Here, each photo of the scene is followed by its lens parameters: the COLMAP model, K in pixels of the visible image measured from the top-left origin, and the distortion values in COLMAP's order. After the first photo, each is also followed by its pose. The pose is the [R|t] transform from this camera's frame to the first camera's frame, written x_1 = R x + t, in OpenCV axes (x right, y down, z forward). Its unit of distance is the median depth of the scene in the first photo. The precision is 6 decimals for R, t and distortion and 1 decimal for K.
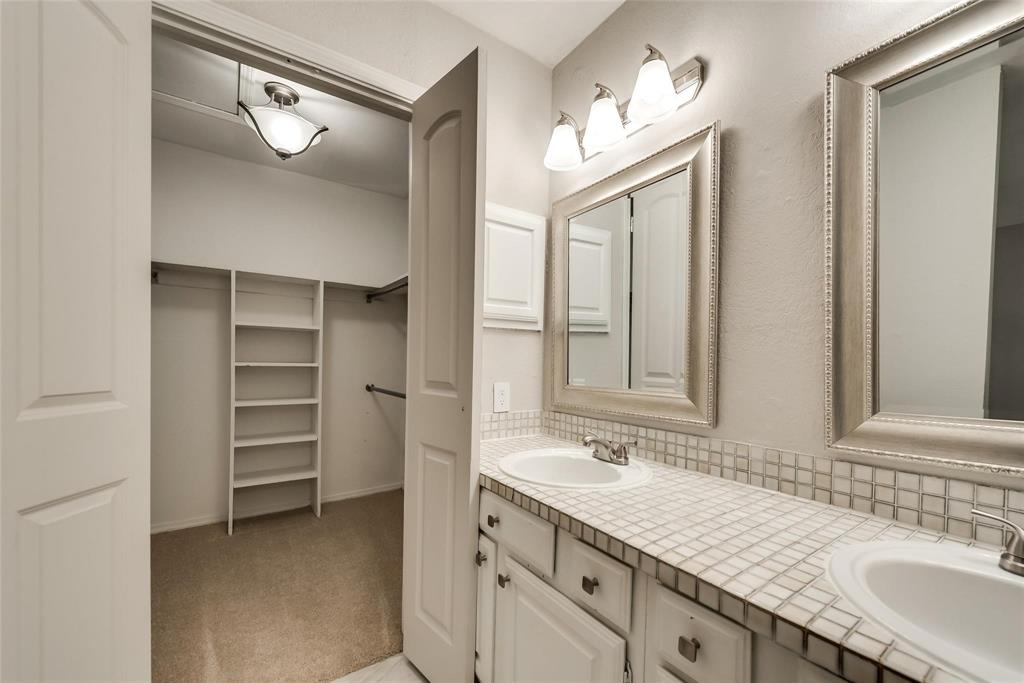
lens RADIAL K [[408.8, 0, 517.1], [0, 408.8, 366.0], [0, 0, 1]] dist [0.000668, -0.000410]
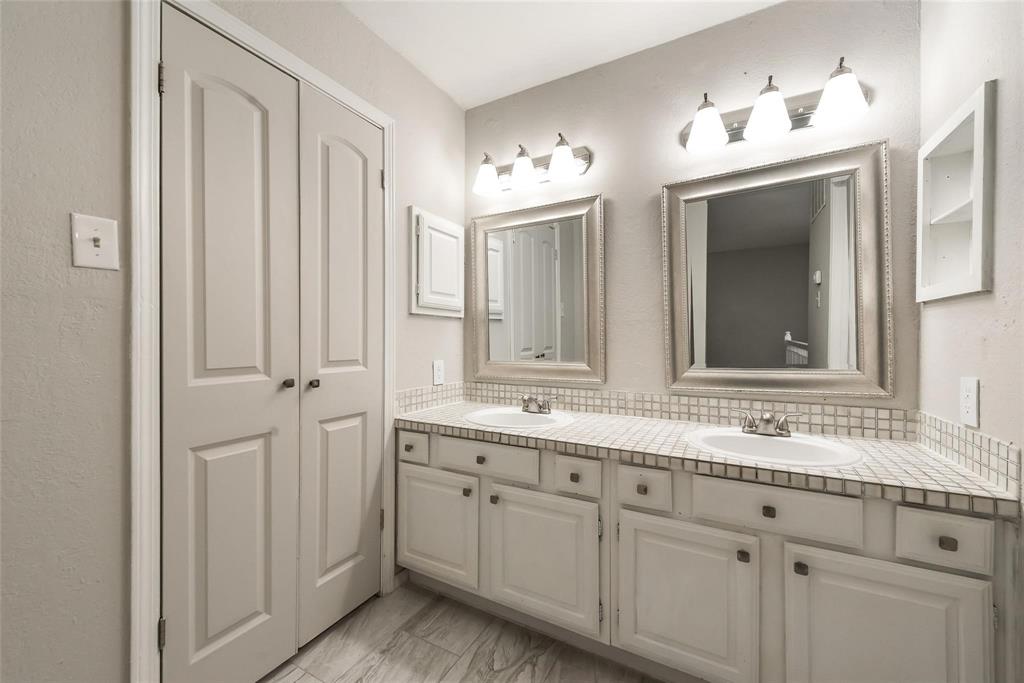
lens RADIAL K [[403.4, 0, 514.1], [0, 403.4, 334.8], [0, 0, 1]] dist [0.002519, -0.000449]
pose [[0.896567, -0.001821, 0.442904, -0.547525], [0.013144, 0.999660, -0.022497, -0.008297], [-0.442713, 0.025992, 0.896287, -0.268172]]
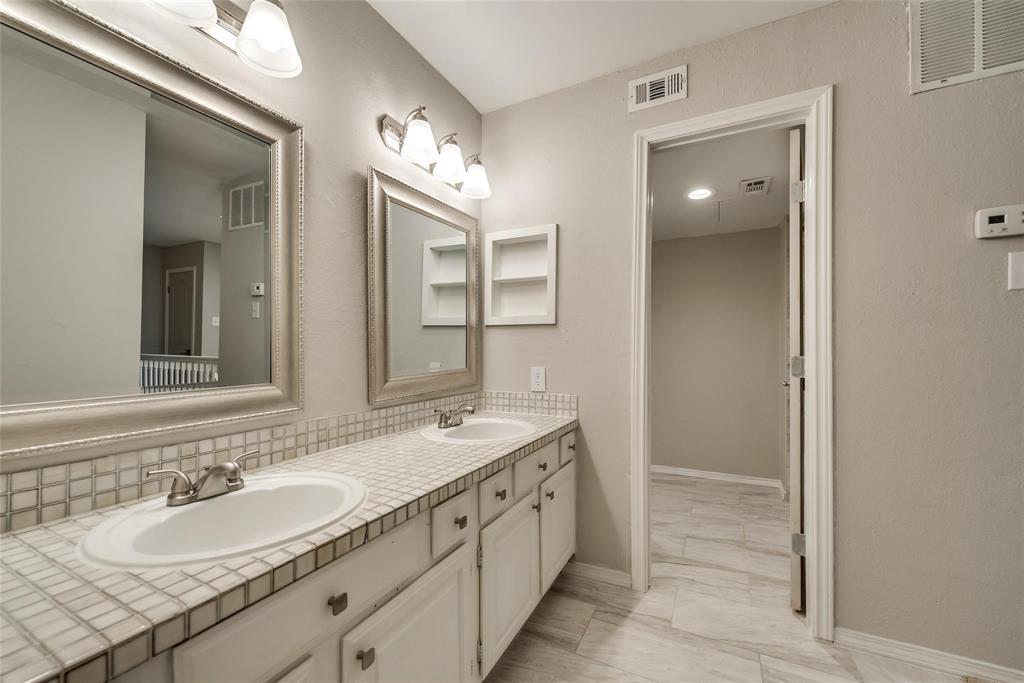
lens RADIAL K [[393.9, 0, 513.0], [0, 393.9, 349.2], [0, 0, 1]] dist [-0.000234, -0.000276]
pose [[-0.469082, -0.003815, 0.883146, -0.707796], [0.013500, 0.999843, 0.011490, -0.017734], [-0.883051, 0.017312, -0.468957, 1.017297]]
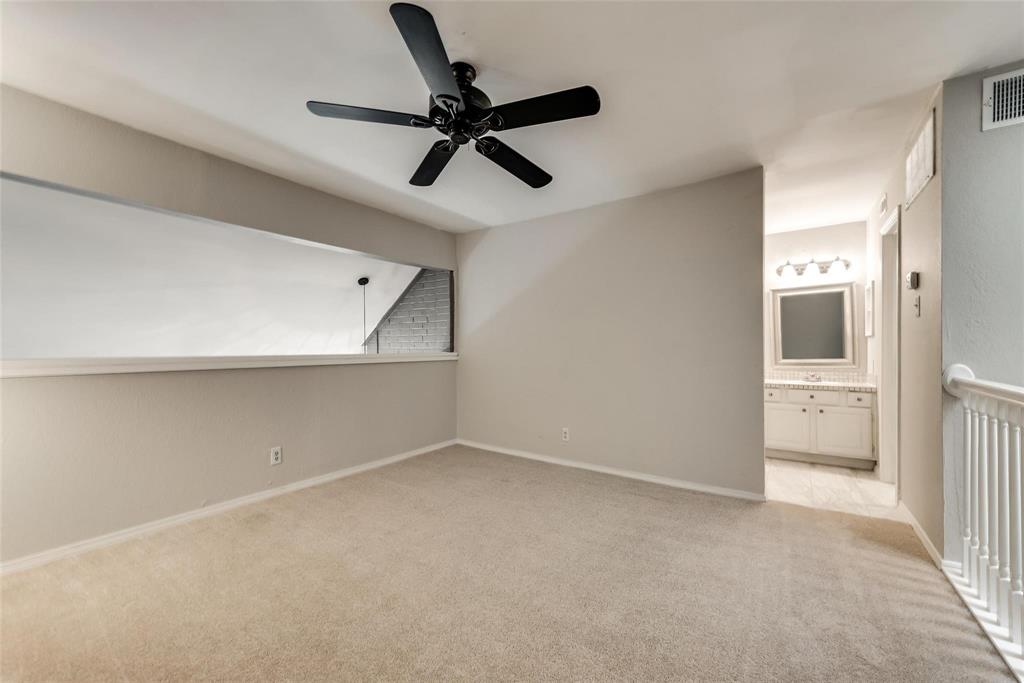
lens RADIAL K [[399.0, 0, 514.2], [0, 399.0, 344.1], [0, 0, 1]] dist [0.007498, -0.000417]
pose [[0.938663, -0.003743, 0.344814, -3.040564], [0.013833, 0.999545, -0.026809, 0.007432], [-0.344557, 0.029934, 0.938288, -1.942466]]
